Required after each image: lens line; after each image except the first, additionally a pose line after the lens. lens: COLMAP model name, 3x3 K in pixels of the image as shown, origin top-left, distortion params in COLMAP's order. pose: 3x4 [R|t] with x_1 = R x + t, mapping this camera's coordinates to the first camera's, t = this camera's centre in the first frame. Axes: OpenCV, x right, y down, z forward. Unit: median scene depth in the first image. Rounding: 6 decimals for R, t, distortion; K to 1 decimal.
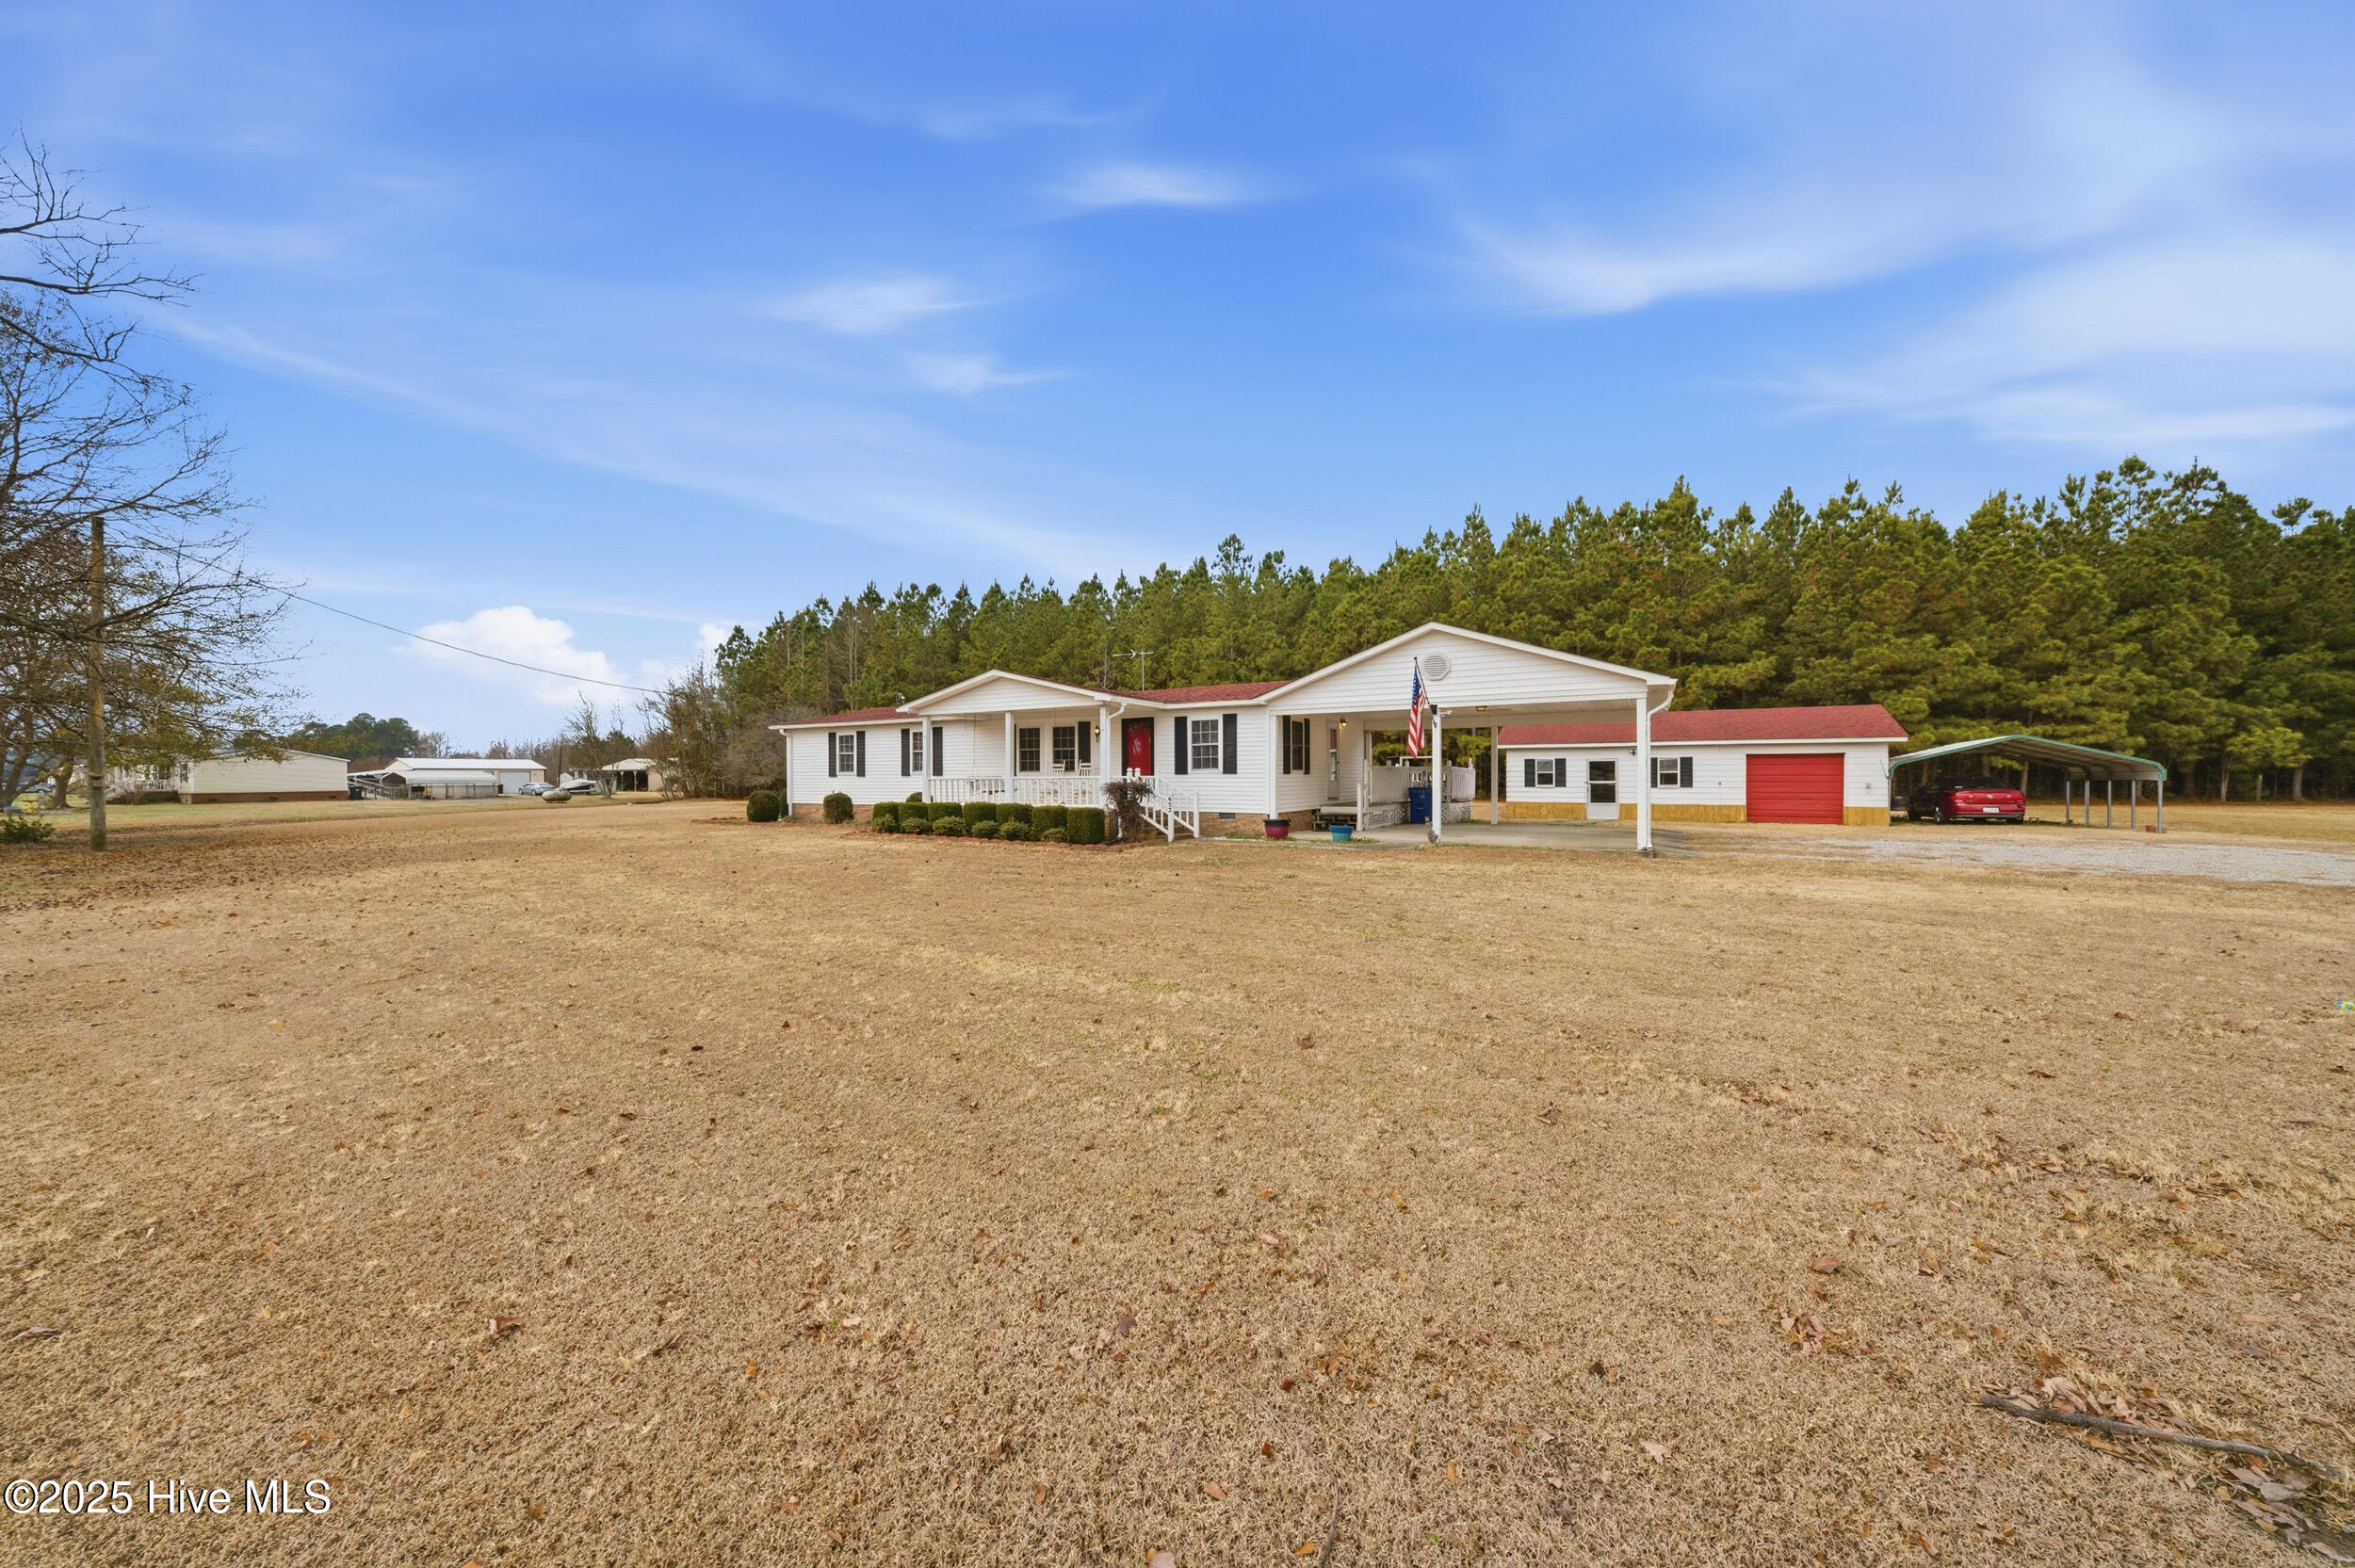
lens RADIAL K [[798.8, 0, 1173.1], [0, 798.8, 800.0], [0, 0, 1]] dist [-0.011010, -0.000140]
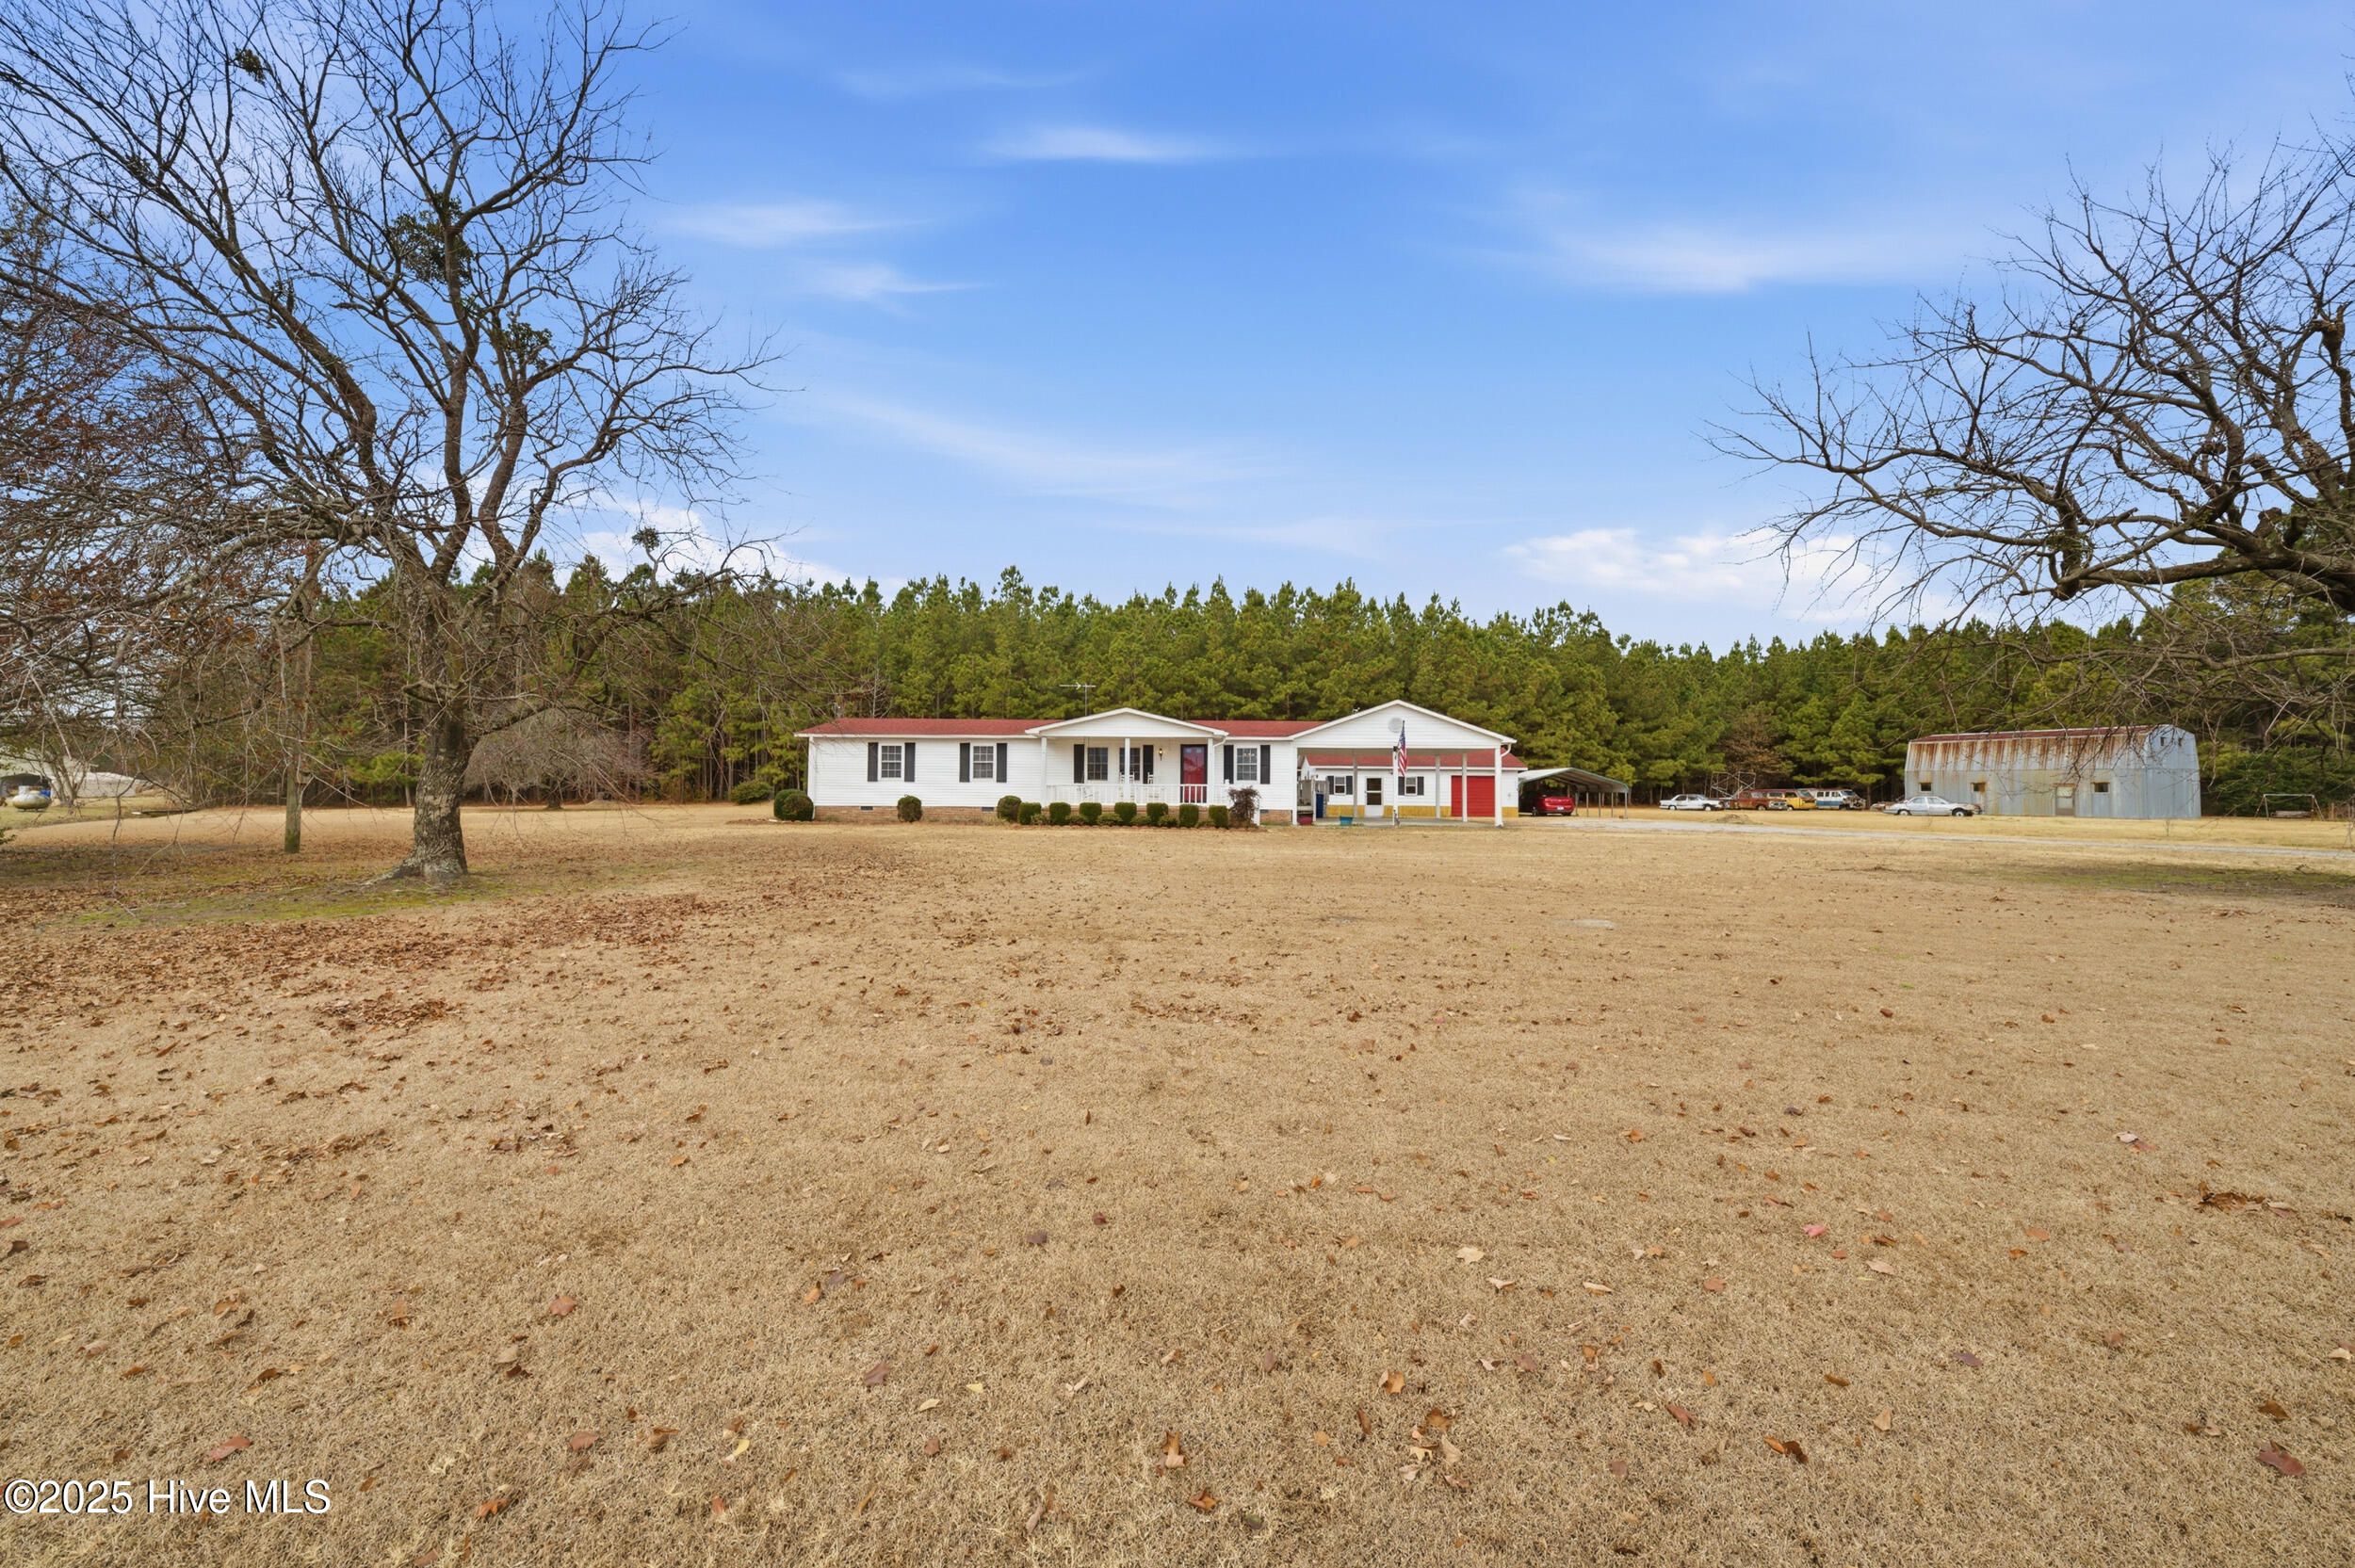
lens RADIAL K [[840.9, 0, 1171.9], [0, 840.9, 783.2], [0, 0, 1]] dist [0.024890, -0.010600]
pose [[0.867785, 0.012503, 0.496783, -0.433110], [0.004547, 0.999442, -0.033096, 0.009307], [-0.496920, 0.030979, 0.867243, -0.154487]]
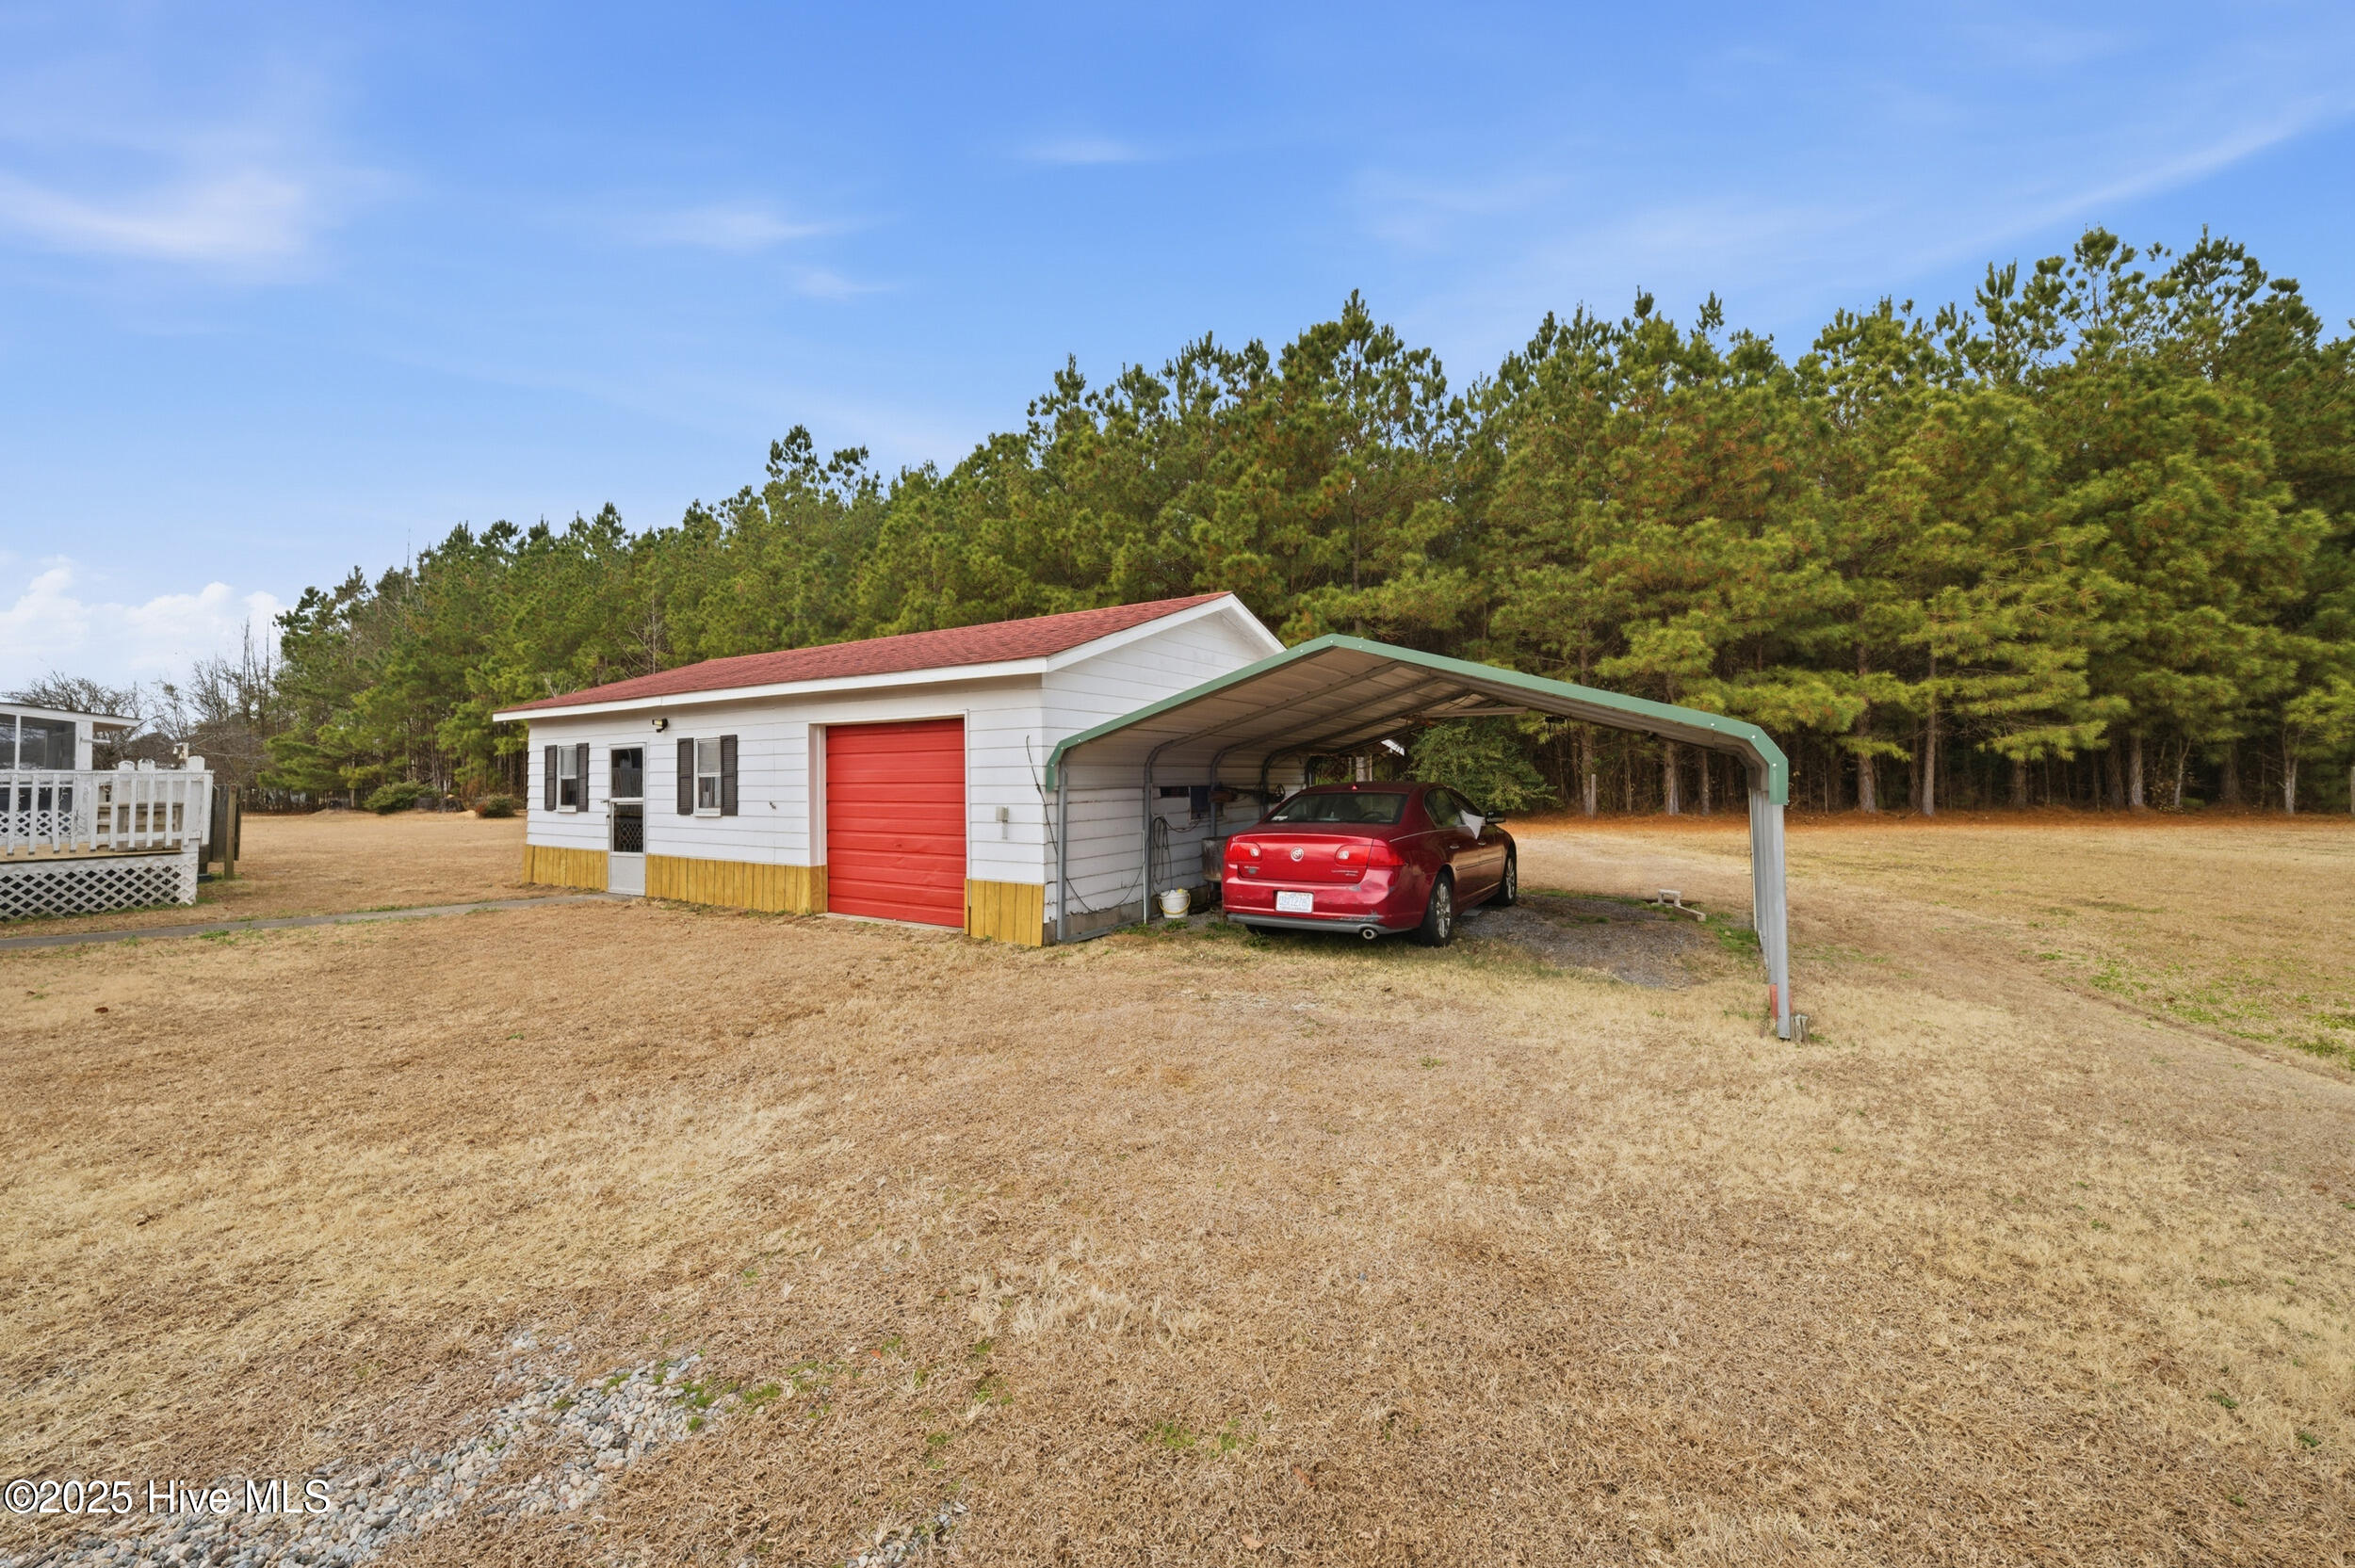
lens RADIAL K [[844.4, 0, 1176.2], [0, 844.4, 766.8], [0, 0, 1]] dist [-0.013852, -0.000017]
pose [[0.999585, -0.009481, -0.027200, 0.594473], [0.008328, 0.999076, -0.042168, -0.013866], [0.027574, 0.041924, 0.998740, 0.411320]]
